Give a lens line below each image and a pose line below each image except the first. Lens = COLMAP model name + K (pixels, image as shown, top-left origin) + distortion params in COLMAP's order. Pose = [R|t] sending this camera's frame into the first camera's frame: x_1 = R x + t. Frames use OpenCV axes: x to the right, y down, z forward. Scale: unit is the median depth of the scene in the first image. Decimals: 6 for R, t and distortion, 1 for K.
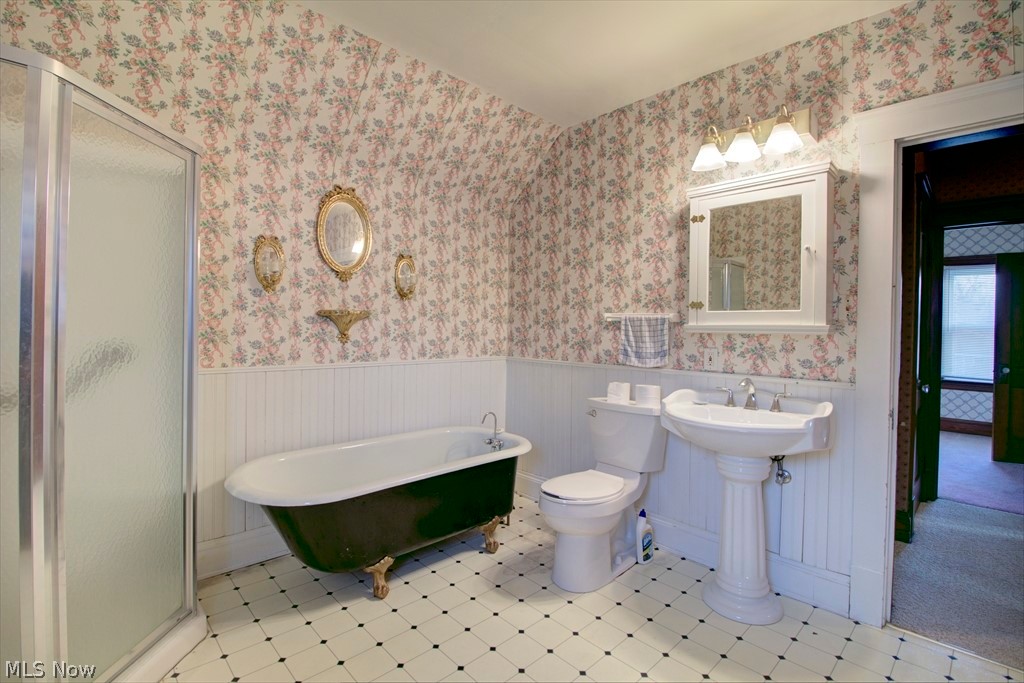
lens RADIAL K [[474.3, 0, 513.2], [0, 474.3, 335.2], [0, 0, 1]] dist [0.002890, -0.001164]
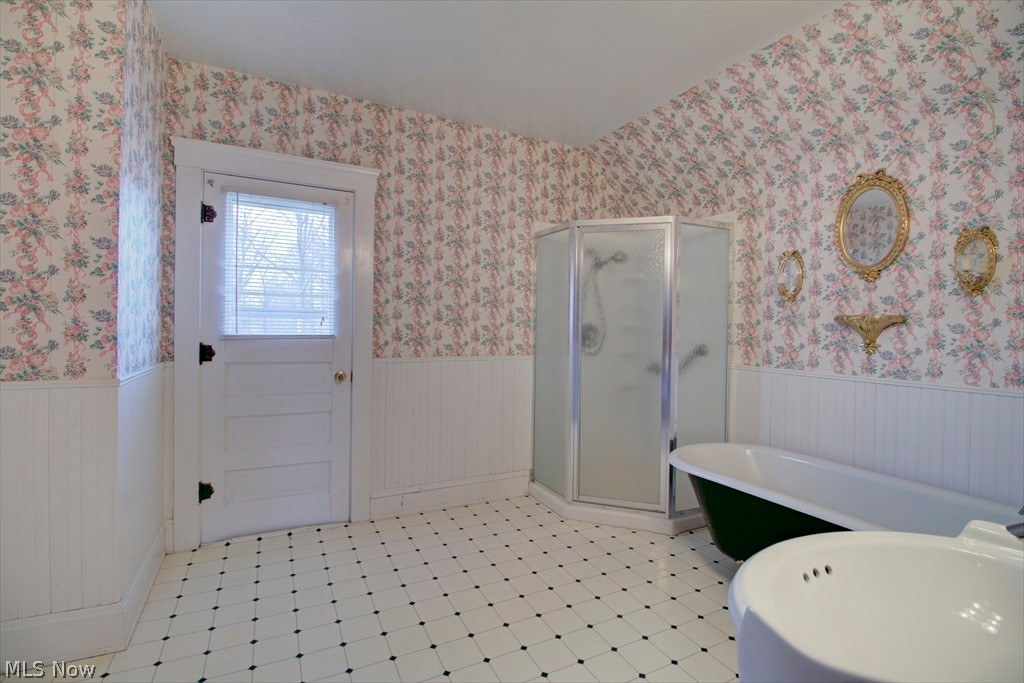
lens RADIAL K [[474.3, 0, 512.4], [0, 474.3, 335.0], [0, 0, 1]] dist [0.002890, -0.001164]
pose [[-0.282053, -0.003121, -0.959394, 0.675656], [-0.037128, 0.999281, 0.007665, 0.000217], [0.958680, 0.037782, -0.281966, 0.649743]]
